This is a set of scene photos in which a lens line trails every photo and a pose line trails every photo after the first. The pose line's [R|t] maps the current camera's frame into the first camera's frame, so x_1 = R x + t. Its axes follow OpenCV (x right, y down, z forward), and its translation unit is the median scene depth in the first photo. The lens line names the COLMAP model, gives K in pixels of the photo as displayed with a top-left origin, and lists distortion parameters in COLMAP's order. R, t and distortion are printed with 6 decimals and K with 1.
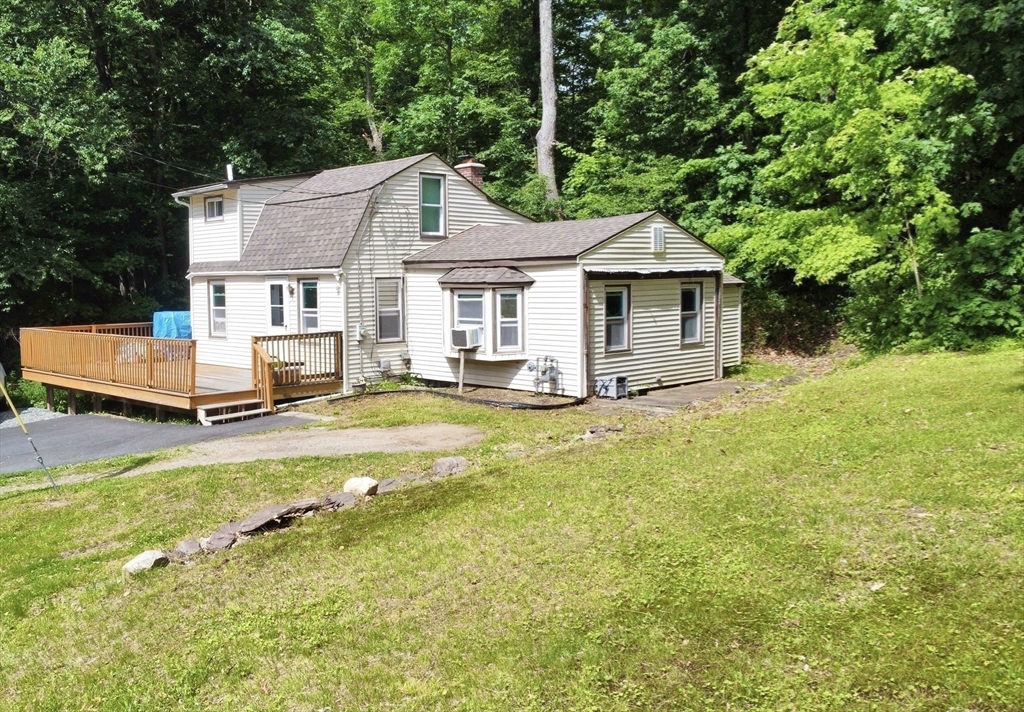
lens RADIAL K [[974.0, 0, 434.9], [0, 974.0, 355.8], [0, 0, 1]] dist [0.013305, 0.004670]
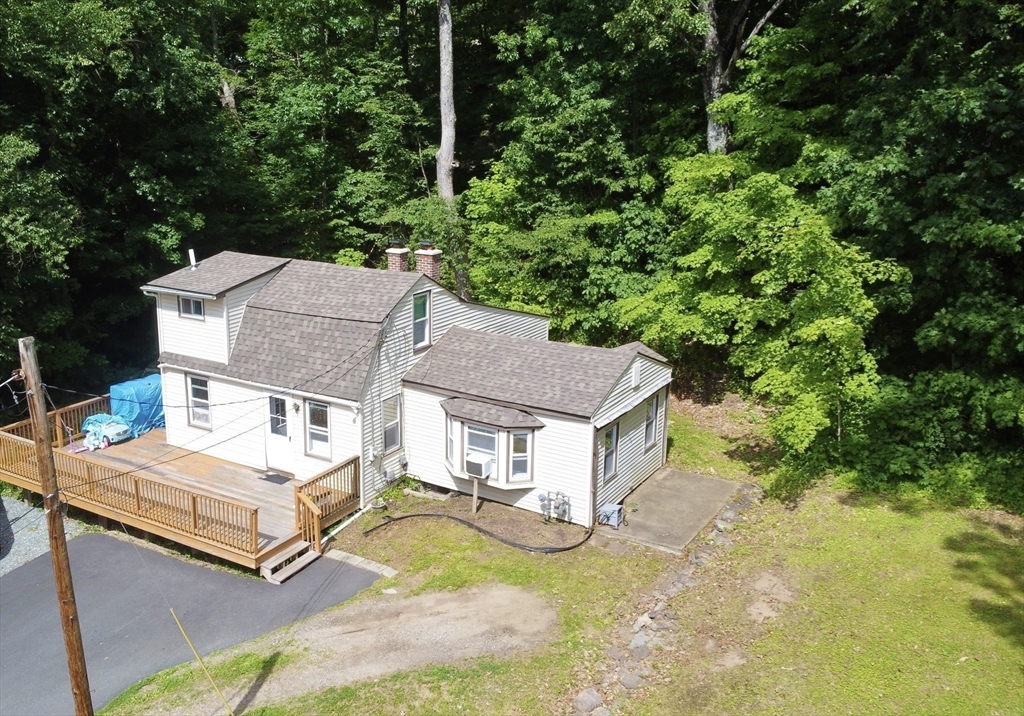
lens RADIAL K [[974.0, 0, 434.9], [0, 974.0, 357.8], [0, 0, 1]] dist [0.013305, 0.004670]
pose [[0.968786, -0.050628, 0.242675, -0.259783], [0.007984, 0.984788, 0.173577, -0.308733], [-0.247771, -0.166222, 0.954453, -0.051231]]
